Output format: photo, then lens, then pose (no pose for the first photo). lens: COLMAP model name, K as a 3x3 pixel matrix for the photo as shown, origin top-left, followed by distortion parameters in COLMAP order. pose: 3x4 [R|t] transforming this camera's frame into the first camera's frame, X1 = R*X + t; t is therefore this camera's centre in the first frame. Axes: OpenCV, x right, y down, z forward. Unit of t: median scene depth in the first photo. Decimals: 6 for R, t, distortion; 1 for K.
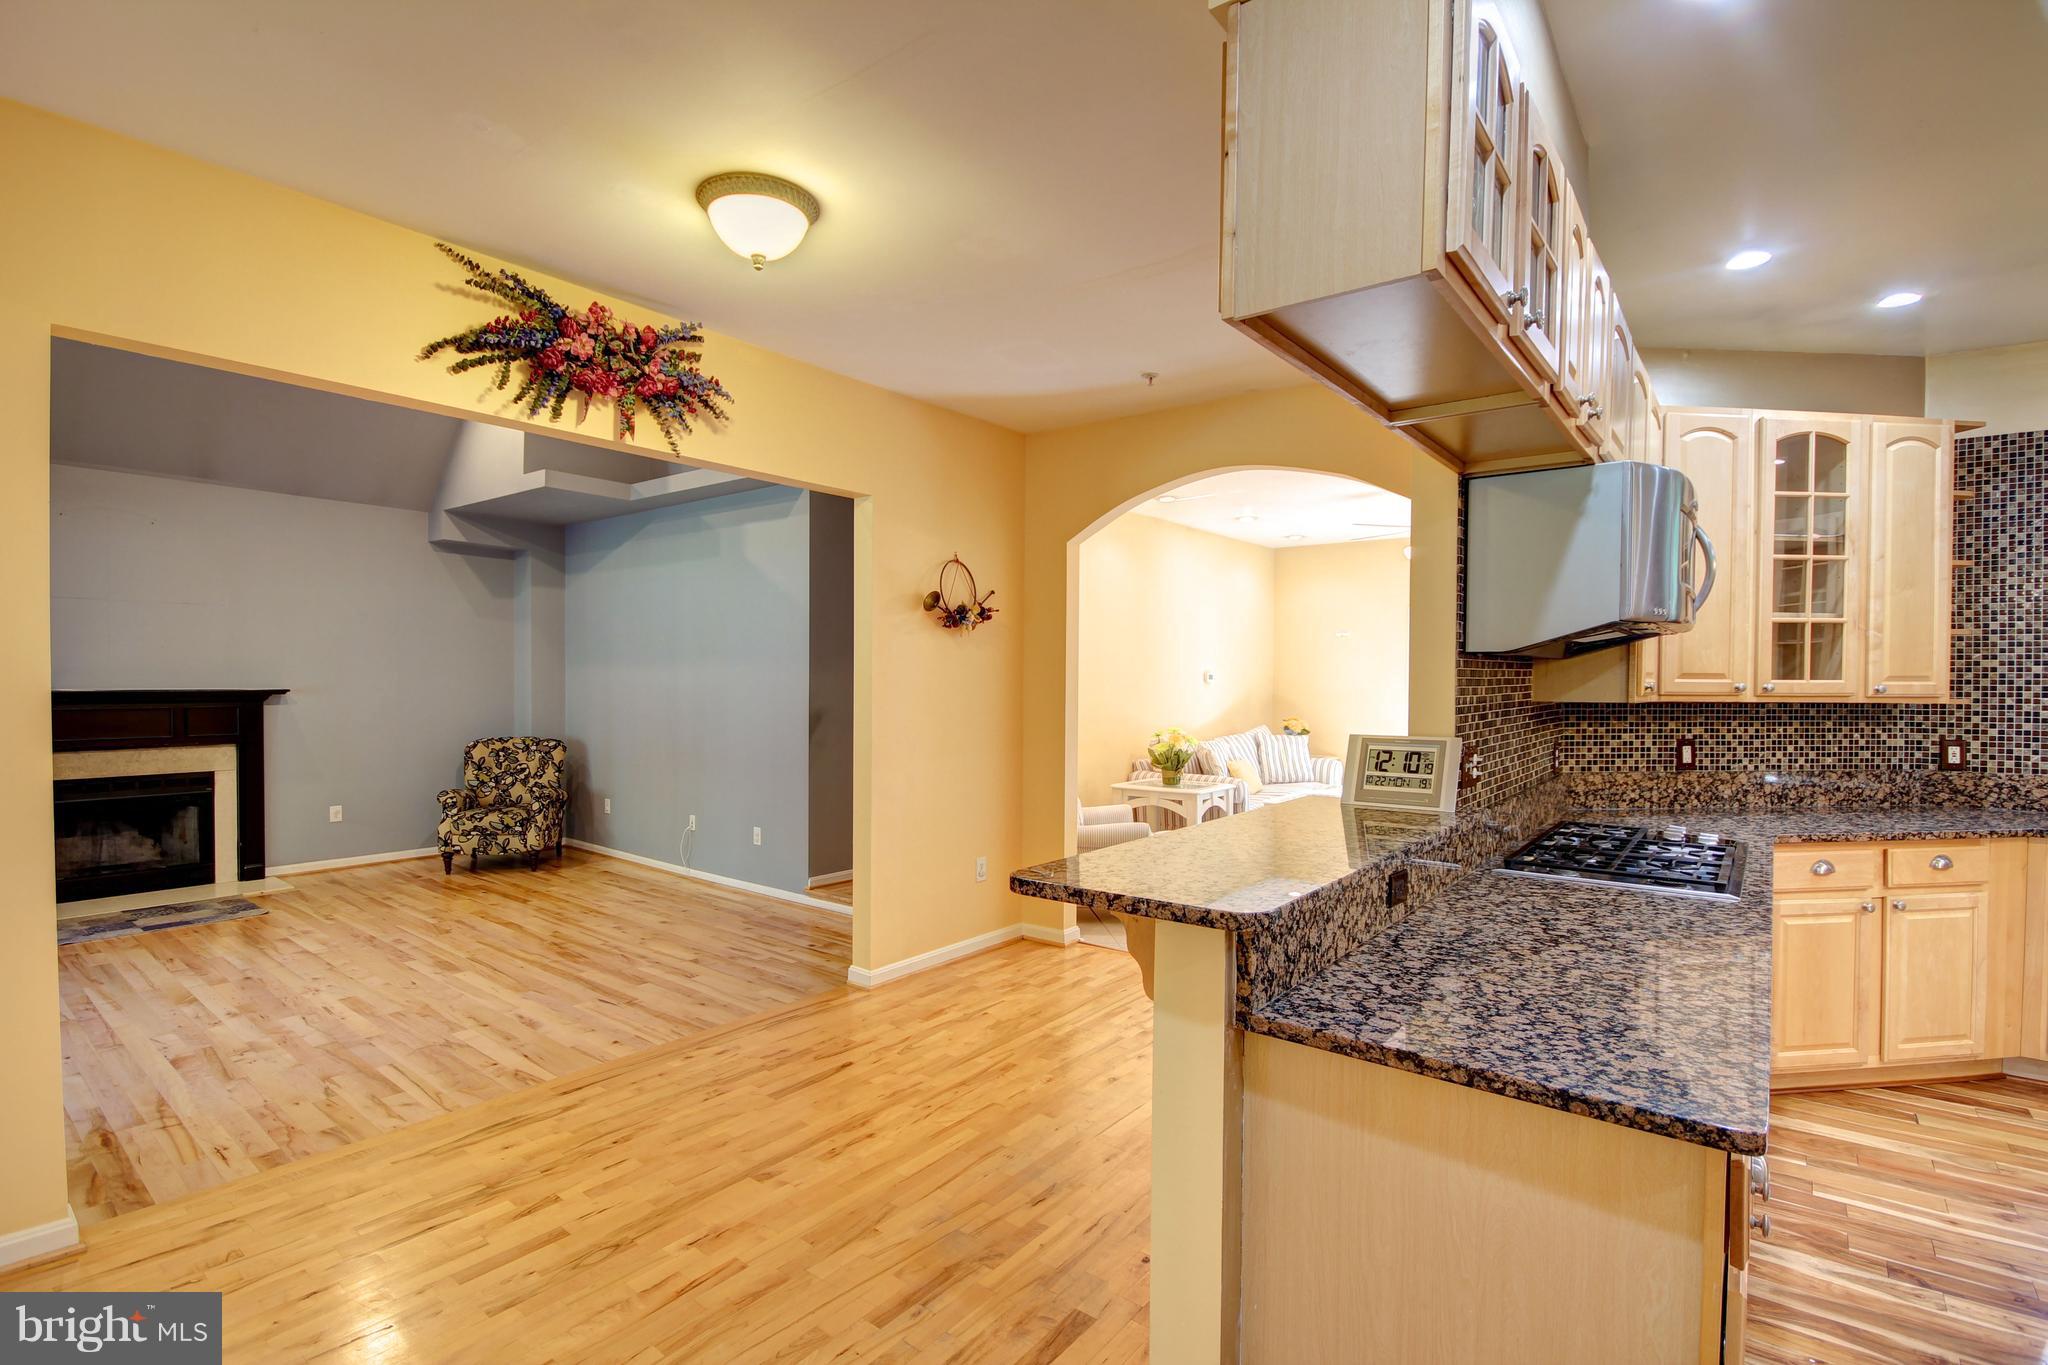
lens RADIAL K [[951.1, 0, 1016.5], [0, 951.1, 694.7], [0, 0, 1]] dist [0.006242, -0.008621]
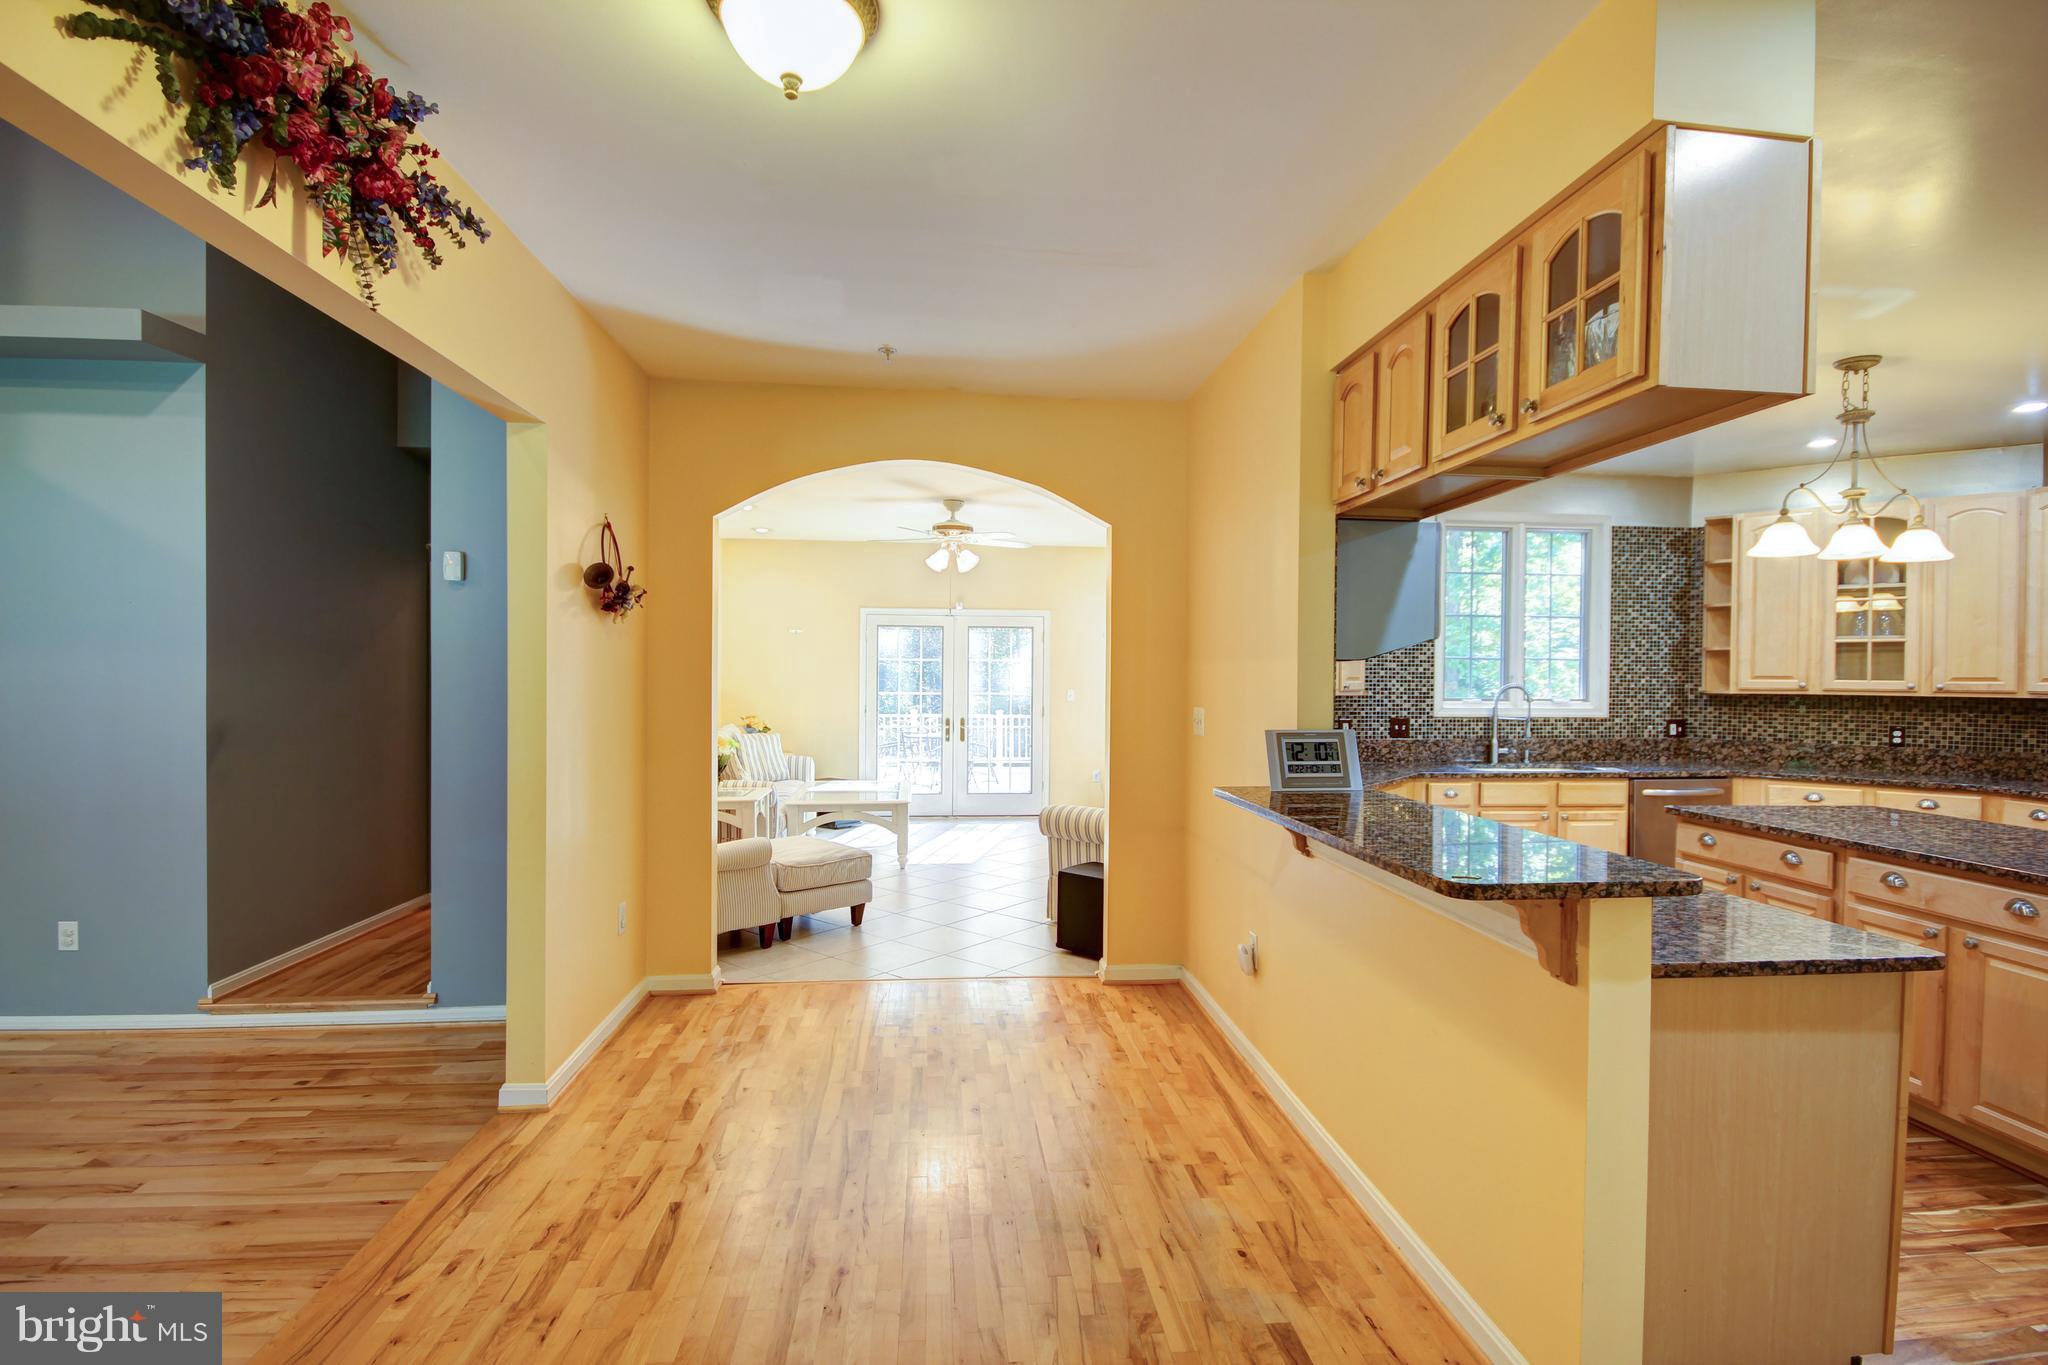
lens RADIAL K [[951.1, 0, 1026.3], [0, 951.1, 694.4], [0, 0, 1]] dist [0.006242, -0.008621]
pose [[0.718312, -0.011491, 0.695627, -0.453276], [0.007376, 0.999933, 0.008901, -0.009134], [-0.695683, -0.001263, 0.718348, 0.266811]]
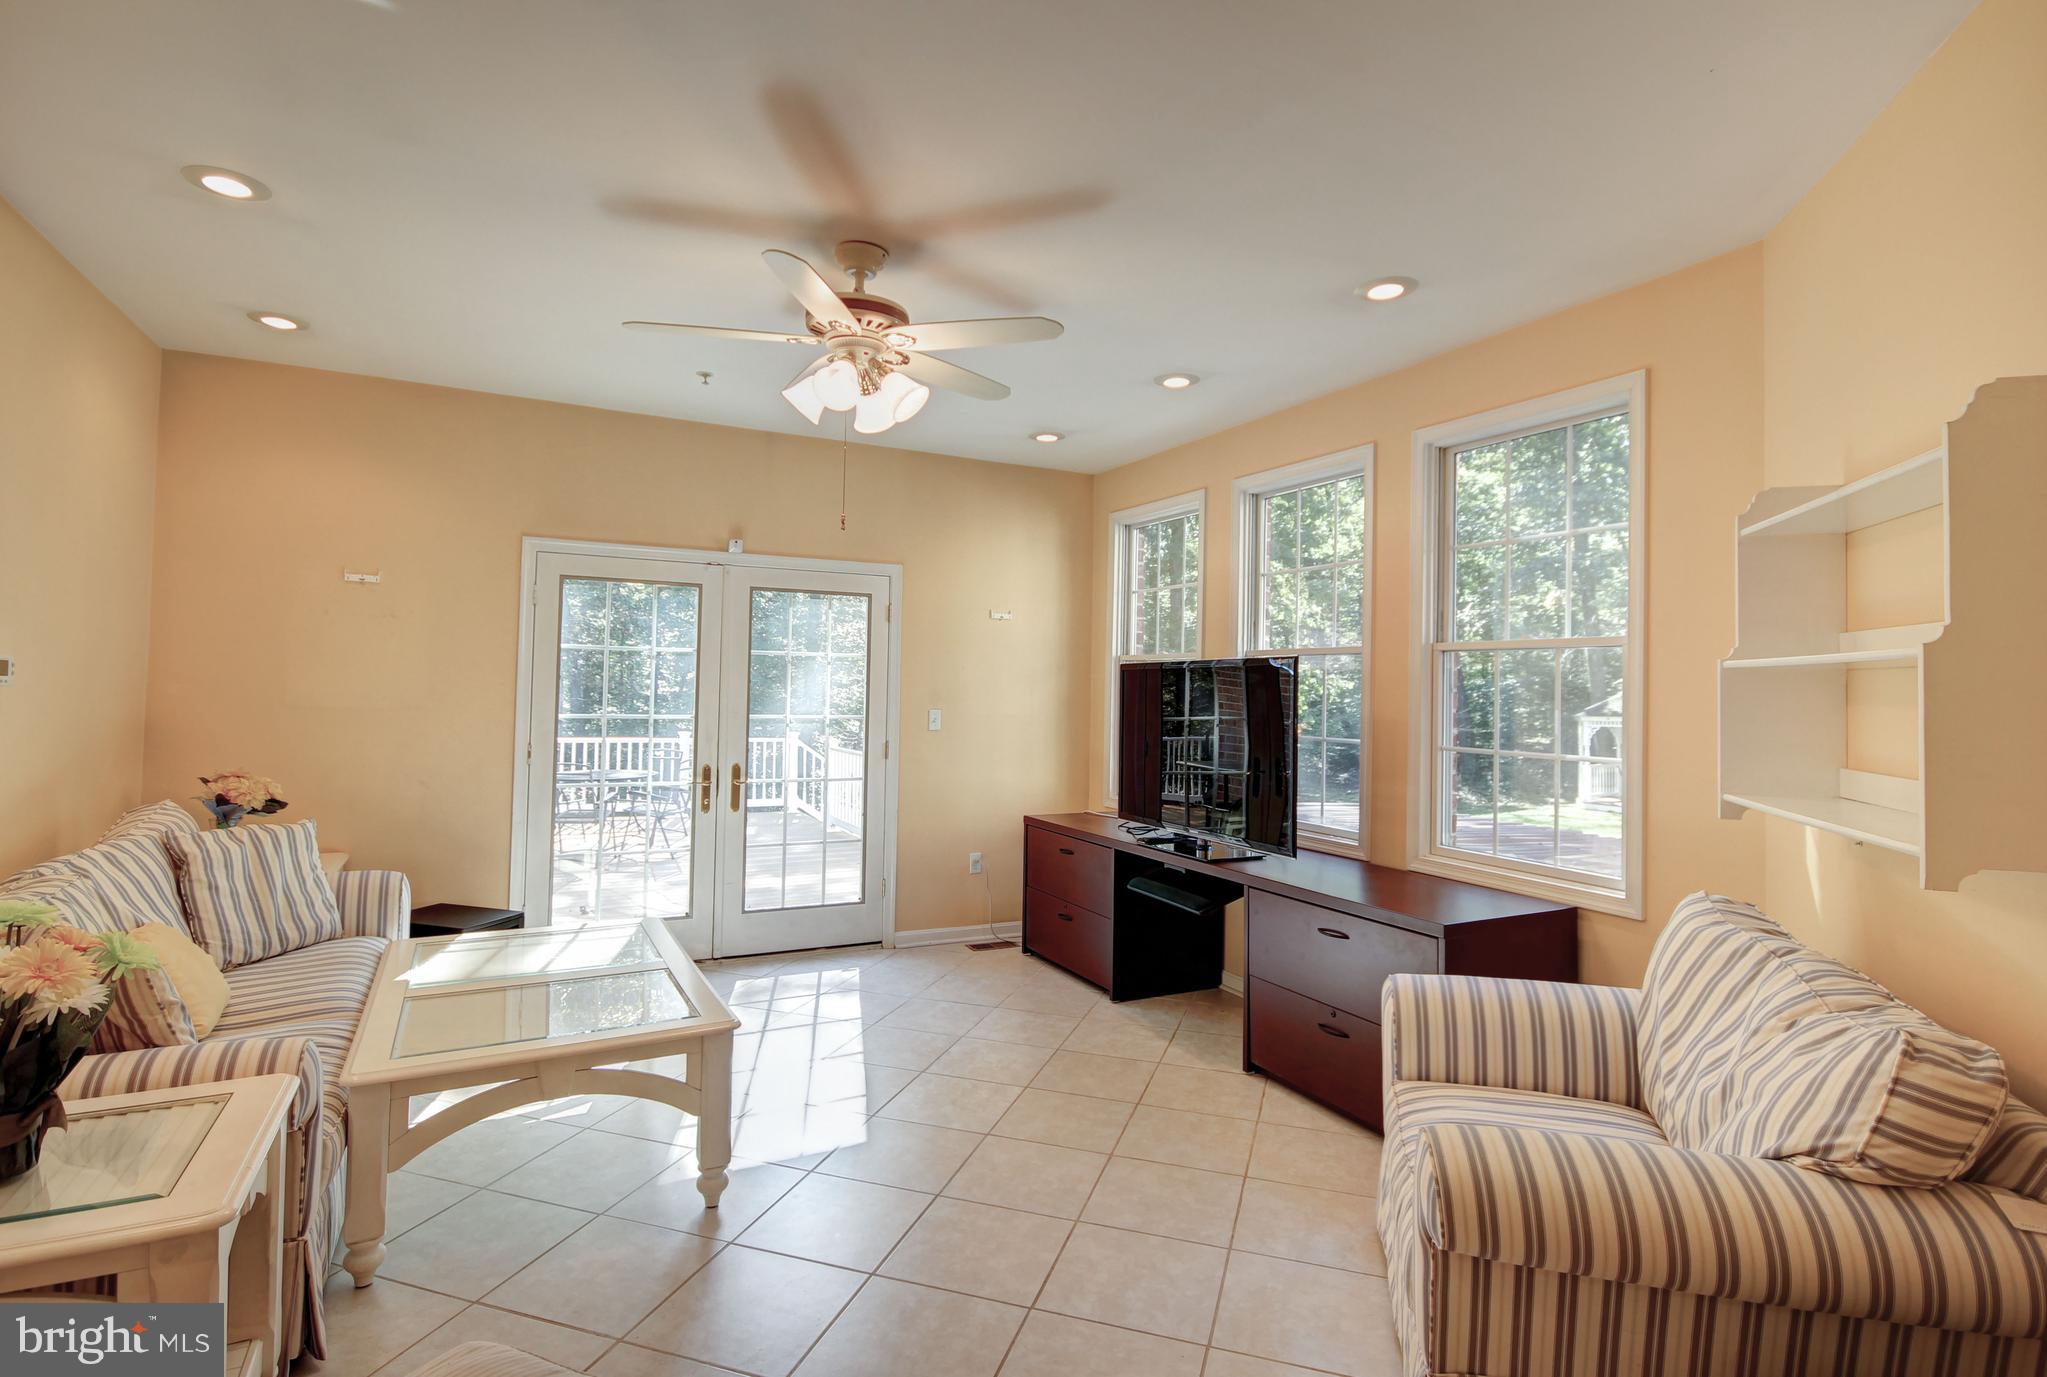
lens RADIAL K [[992.1, 0, 1019.2], [0, 992.1, 658.3], [0, 0, 1]] dist [-0.000517, -0.002873]
pose [[0.405112, 0.030931, 0.913744, 0.106056], [-0.002371, 0.999460, -0.032781, -0.026545], [-0.914264, 0.011114, 0.404967, 1.308500]]
